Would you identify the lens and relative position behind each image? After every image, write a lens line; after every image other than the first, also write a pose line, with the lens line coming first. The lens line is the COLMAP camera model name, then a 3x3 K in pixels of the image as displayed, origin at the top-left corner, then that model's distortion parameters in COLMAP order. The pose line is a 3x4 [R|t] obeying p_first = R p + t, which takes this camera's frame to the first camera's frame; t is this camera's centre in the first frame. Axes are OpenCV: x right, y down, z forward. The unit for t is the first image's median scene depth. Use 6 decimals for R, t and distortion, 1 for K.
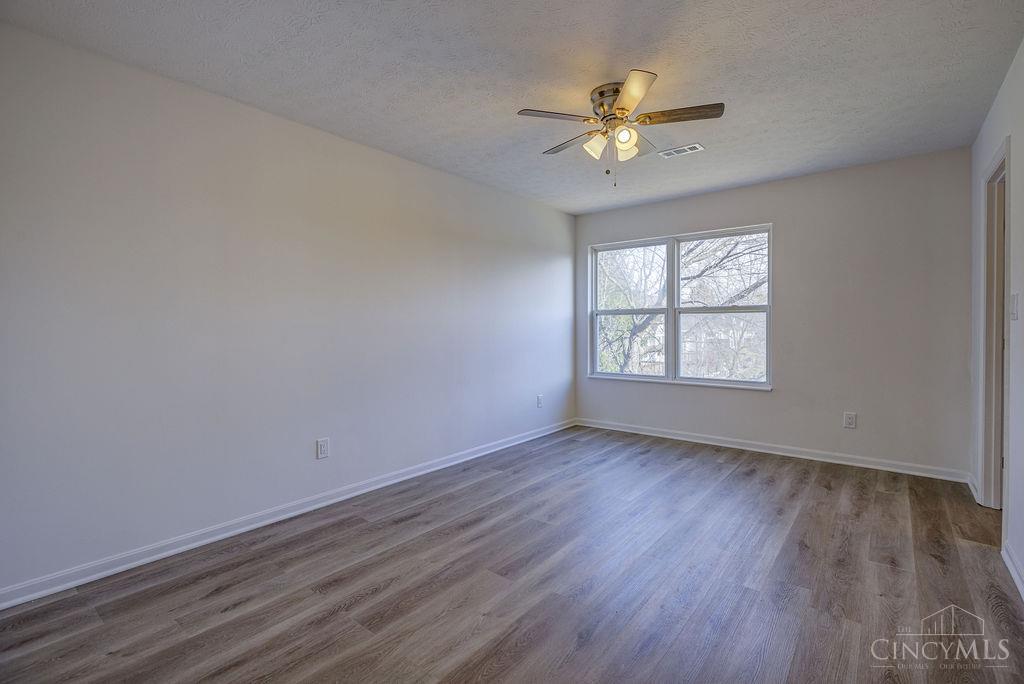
lens RADIAL K [[468.8, 0, 508.9], [0, 468.8, 332.4], [0, 0, 1]] dist [-0.011821, 0.001223]
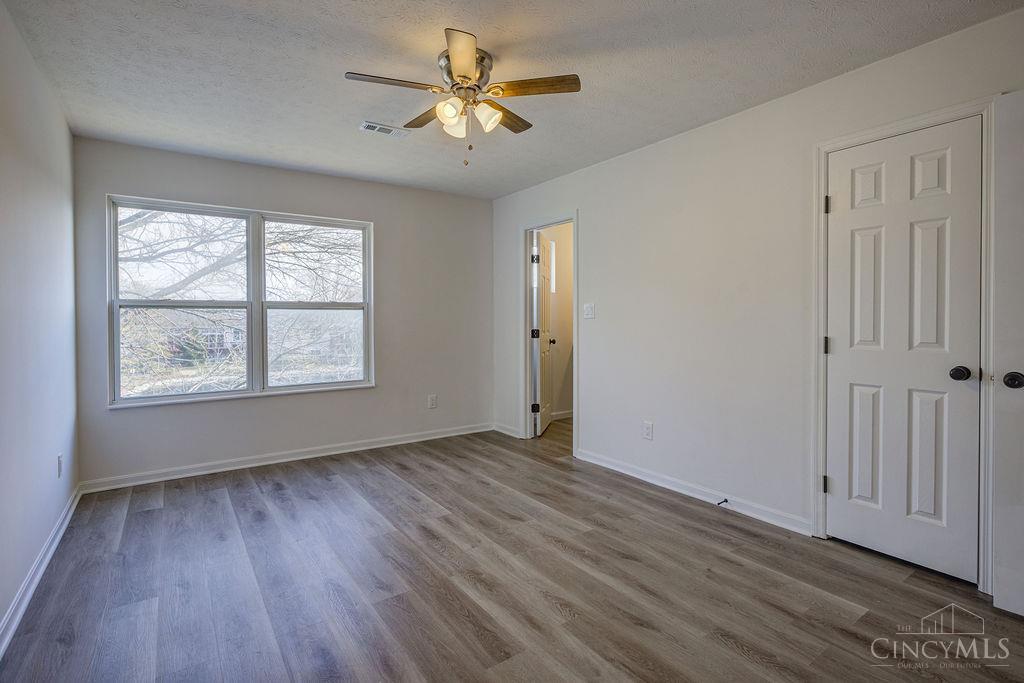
lens RADIAL K [[499.0, 0, 513.9], [0, 499.0, 335.5], [0, 0, 1]] dist [-0.021678, 0.000513]
pose [[0.249974, -0.023131, 0.967976, -0.417822], [0.017532, 0.999659, 0.019361, -0.003235], [-0.968094, 0.012131, 0.250295, 0.434240]]
